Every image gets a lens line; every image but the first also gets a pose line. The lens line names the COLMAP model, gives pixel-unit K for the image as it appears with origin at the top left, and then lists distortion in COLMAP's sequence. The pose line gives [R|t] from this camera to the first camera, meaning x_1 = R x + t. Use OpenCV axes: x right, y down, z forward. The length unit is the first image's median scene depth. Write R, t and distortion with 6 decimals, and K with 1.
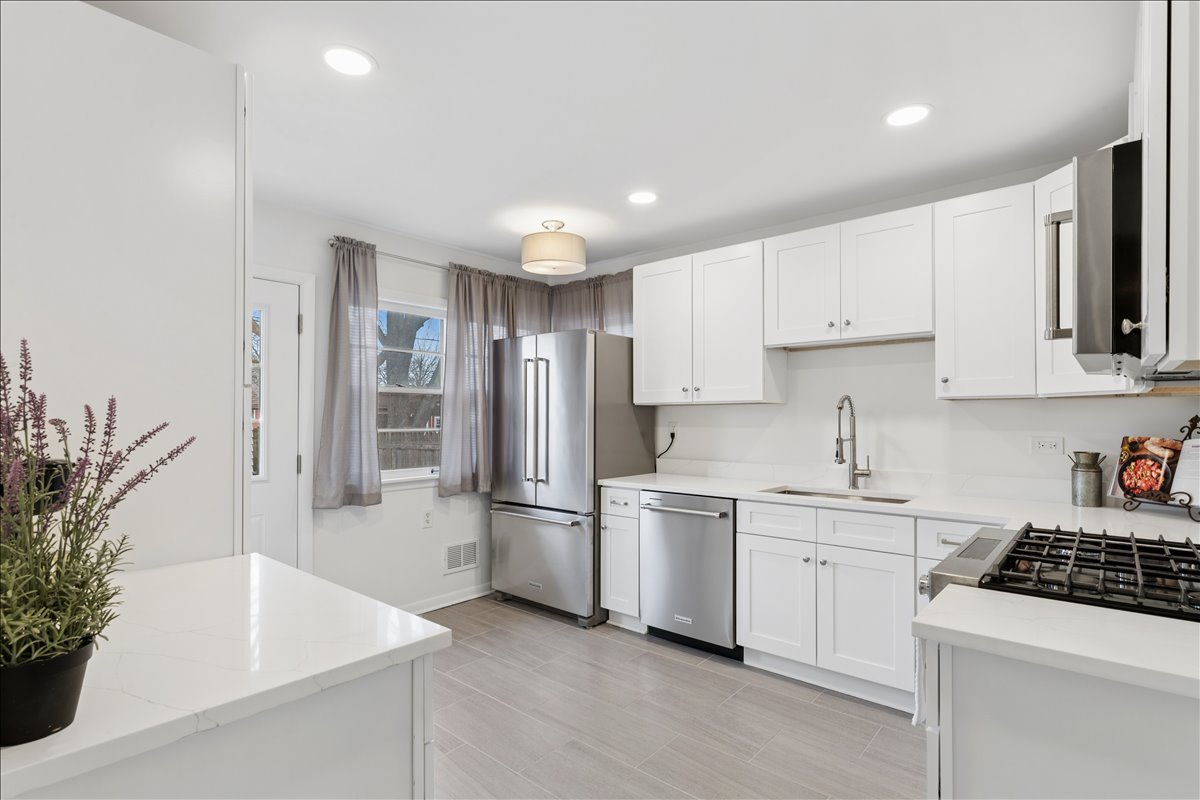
lens RADIAL K [[593.8, 0, 597.8], [0, 593.8, 415.4], [0, 0, 1]] dist [-0.000096, -0.000414]
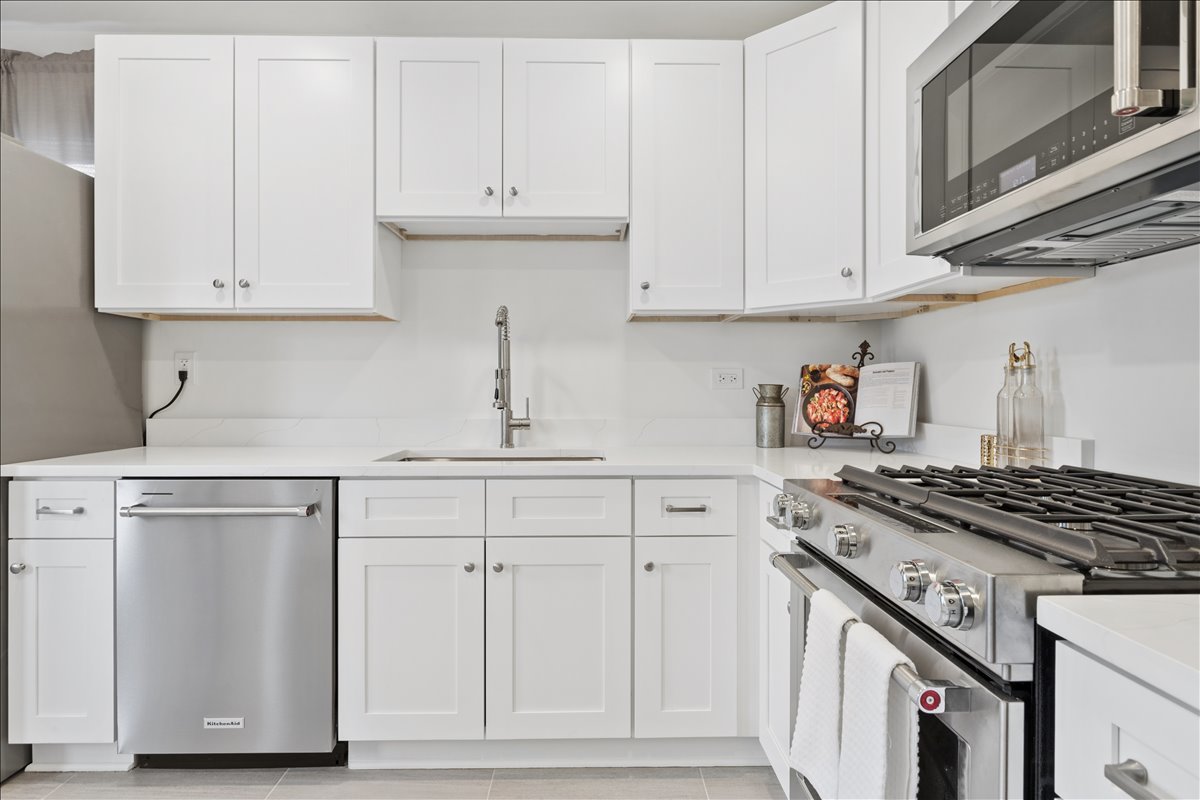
lens RADIAL K [[666.1, 0, 598.7], [0, 666.1, 390.6], [0, 0, 1]] dist [-0.002489, -0.000017]
pose [[0.742807, -0.001033, 0.669505, 0.000179], [-0.004496, 0.999969, 0.006532, 0.053173], [-0.669490, -0.007862, 0.742779, 0.366534]]
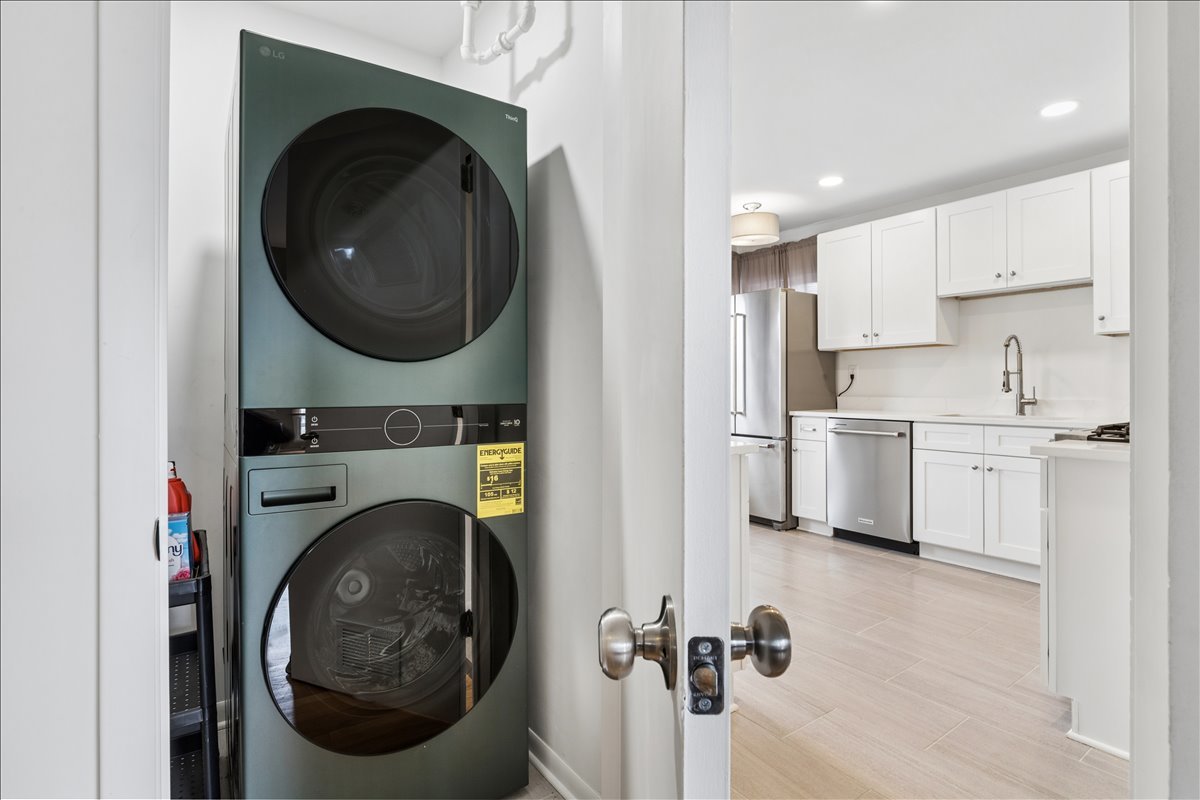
lens RADIAL K [[604.8, 0, 610.7], [0, 604.8, 387.1], [0, 0, 1]] dist [-0.004600, -0.001096]
pose [[0.974903, -0.004458, -0.222586, -0.092886], [0.006044, 0.999961, 0.006444, 0.055521], [0.222549, -0.007628, 0.974892, -0.340382]]
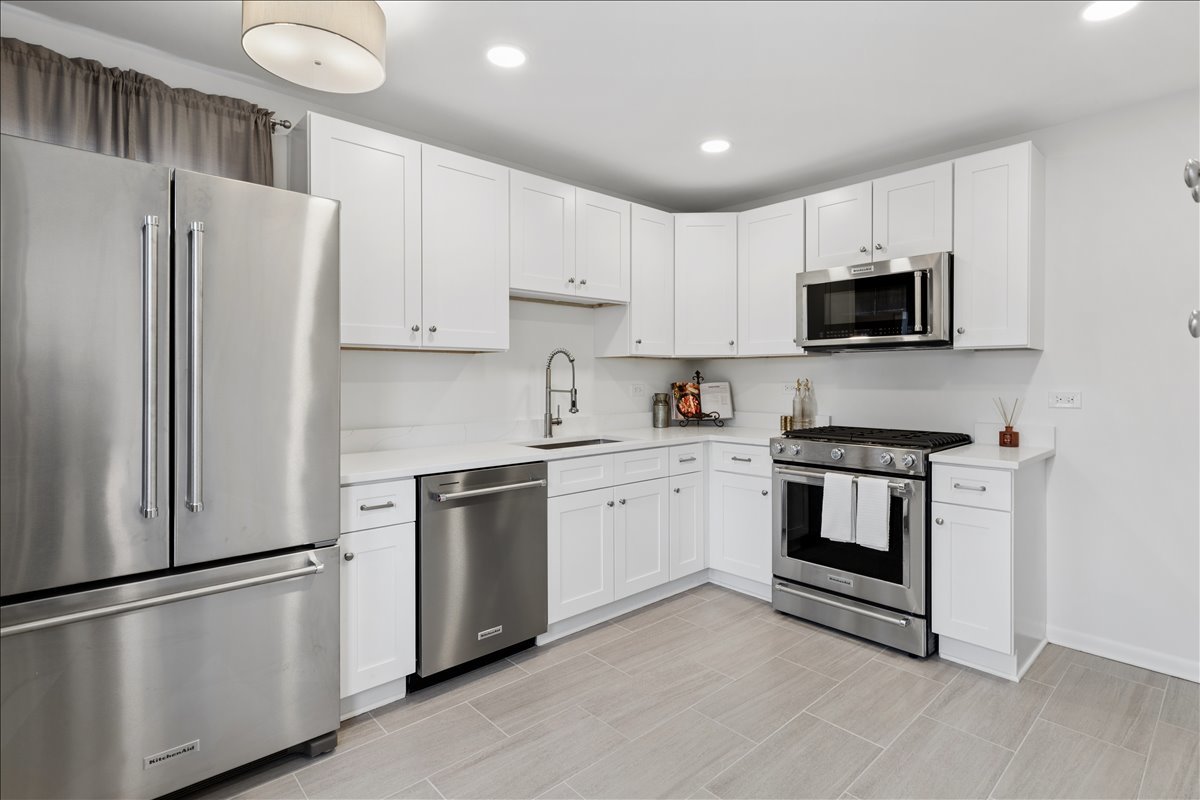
lens RADIAL K [[583.3, 0, 603.5], [0, 583.3, 385.1], [0, 0, 1]] dist [-0.001334, -0.000605]
pose [[0.117545, -0.008485, 0.993031, -0.586650], [0.001238, 0.999964, 0.008398, 0.021600], [-0.993067, 0.000242, 0.117551, 0.781512]]
